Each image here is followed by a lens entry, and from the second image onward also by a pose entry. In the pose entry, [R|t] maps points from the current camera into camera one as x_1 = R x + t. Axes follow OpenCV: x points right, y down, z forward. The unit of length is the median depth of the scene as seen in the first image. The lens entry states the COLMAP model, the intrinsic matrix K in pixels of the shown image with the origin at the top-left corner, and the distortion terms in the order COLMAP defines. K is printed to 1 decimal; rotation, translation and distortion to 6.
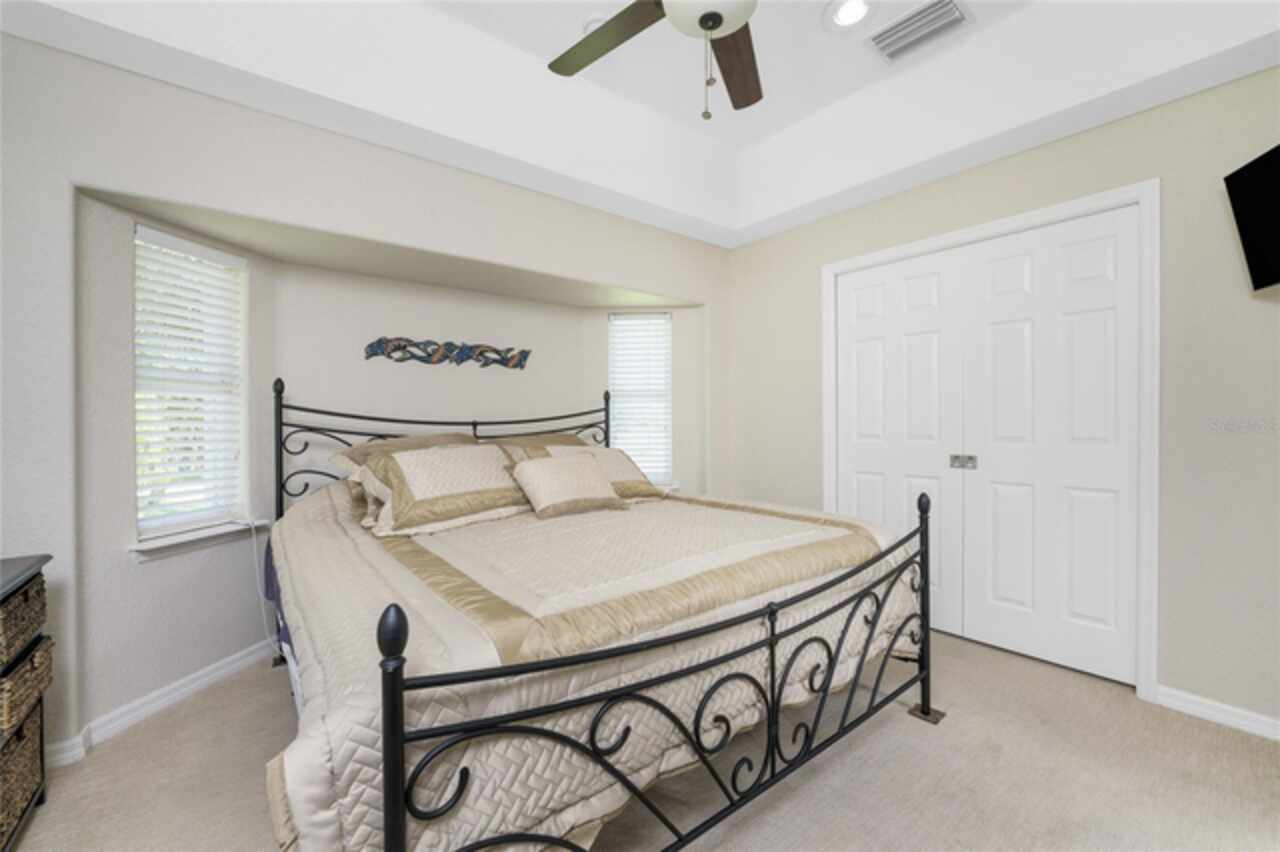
lens RADIAL K [[524.7, 0, 636.3], [0, 524.7, 433.4], [0, 0, 1]] dist [0.000070, 0.000016]
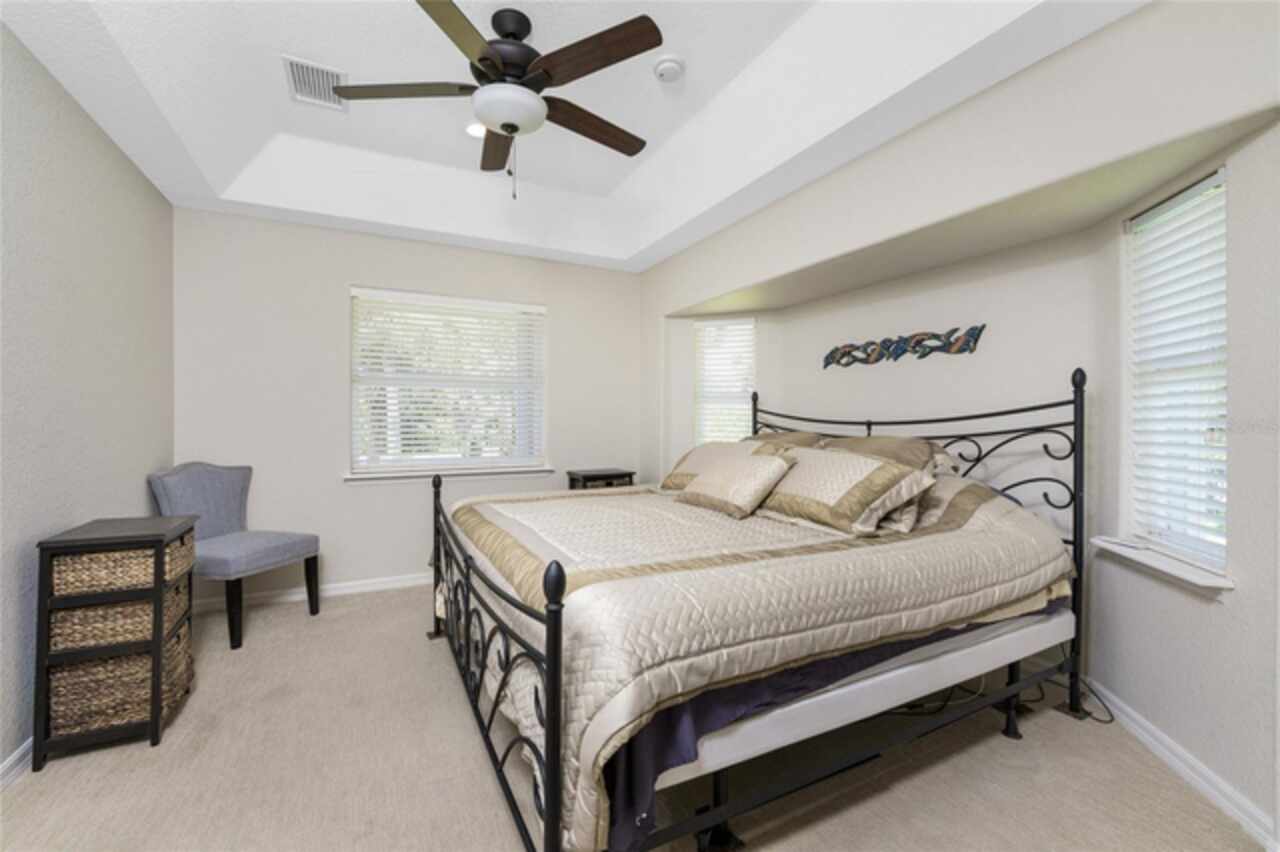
lens RADIAL K [[532.9, 0, 640.0], [0, 532.9, 426.0], [0, 0, 1]] dist [0.000135, 0.000032]
pose [[-0.177703, 0.013373, -0.983993, 0.694169], [-0.026454, 0.999481, 0.018361, -0.020889], [0.983728, 0.029294, -0.177257, 0.746516]]
